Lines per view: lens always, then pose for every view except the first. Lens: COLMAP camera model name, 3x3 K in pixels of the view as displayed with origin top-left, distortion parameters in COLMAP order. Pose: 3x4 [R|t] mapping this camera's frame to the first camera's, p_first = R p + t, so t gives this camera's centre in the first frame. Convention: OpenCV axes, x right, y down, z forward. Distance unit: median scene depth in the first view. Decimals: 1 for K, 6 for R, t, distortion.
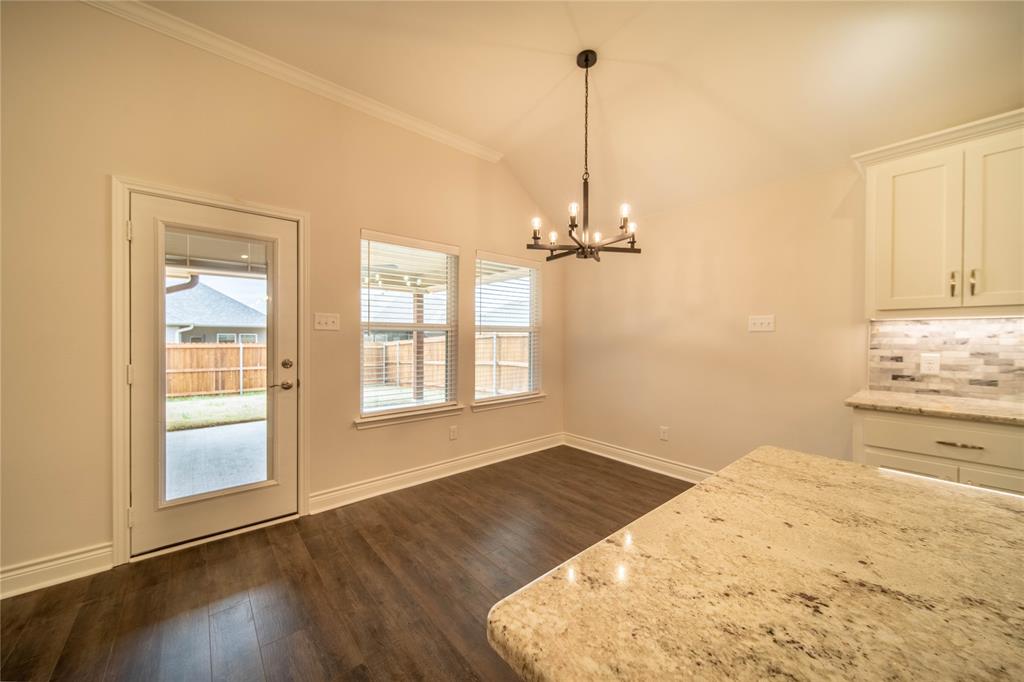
lens RADIAL K [[367.9, 0, 512.3], [0, 367.9, 339.0], [0, 0, 1]] dist [0.007187, -0.003161]
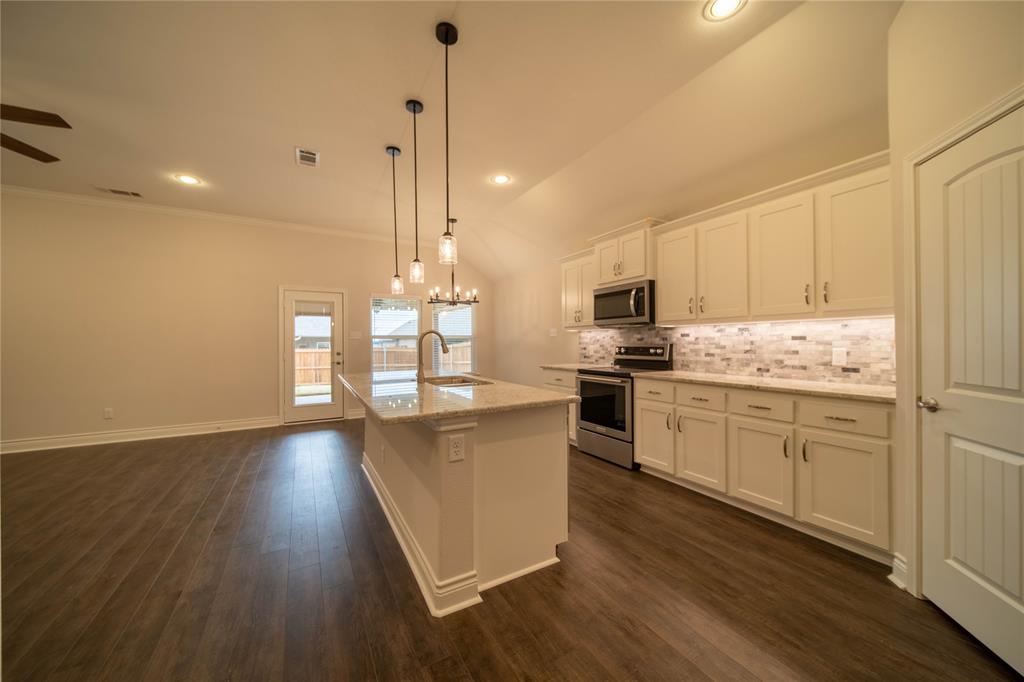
lens RADIAL K [[367.9, 0, 512.3], [0, 367.9, 339.0], [0, 0, 1]] dist [0.007187, -0.003161]
pose [[0.981957, -0.015090, -0.188499, 0.874610], [0.012499, 0.999810, -0.014927, 0.020680], [0.188689, 0.012302, 0.981960, -1.045062]]
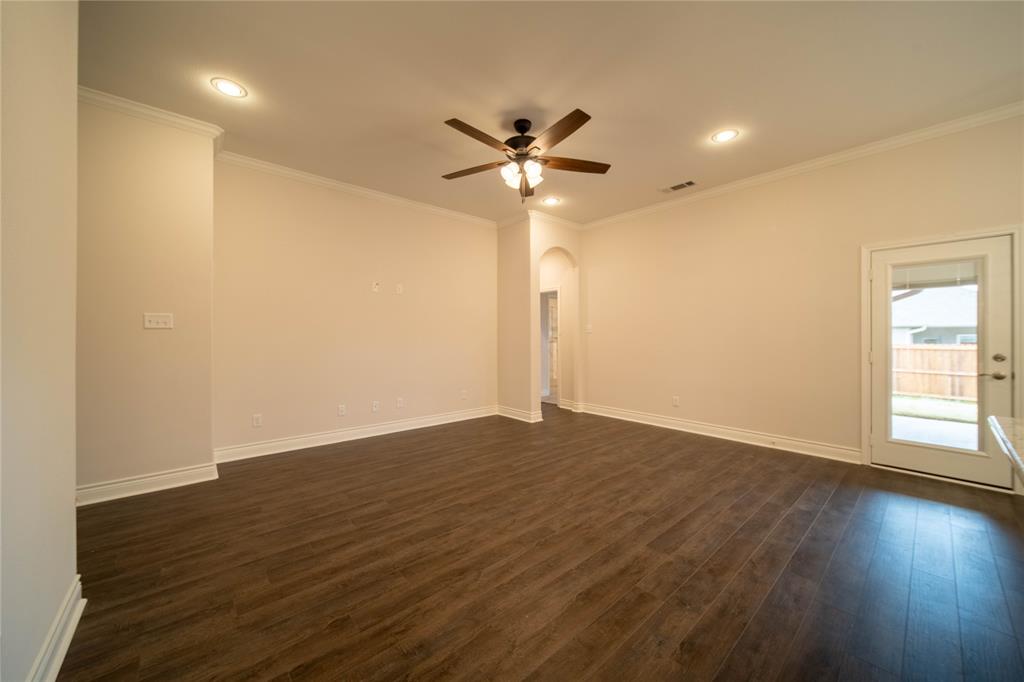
lens RADIAL K [[367.9, 0, 512.3], [0, 367.9, 339.0], [0, 0, 1]] dist [0.007187, -0.003161]
pose [[0.012111, -0.002507, -0.999924, 0.518381], [-0.003193, 0.999992, -0.002546, 0.014033], [0.999922, 0.003224, 0.012103, -0.538360]]
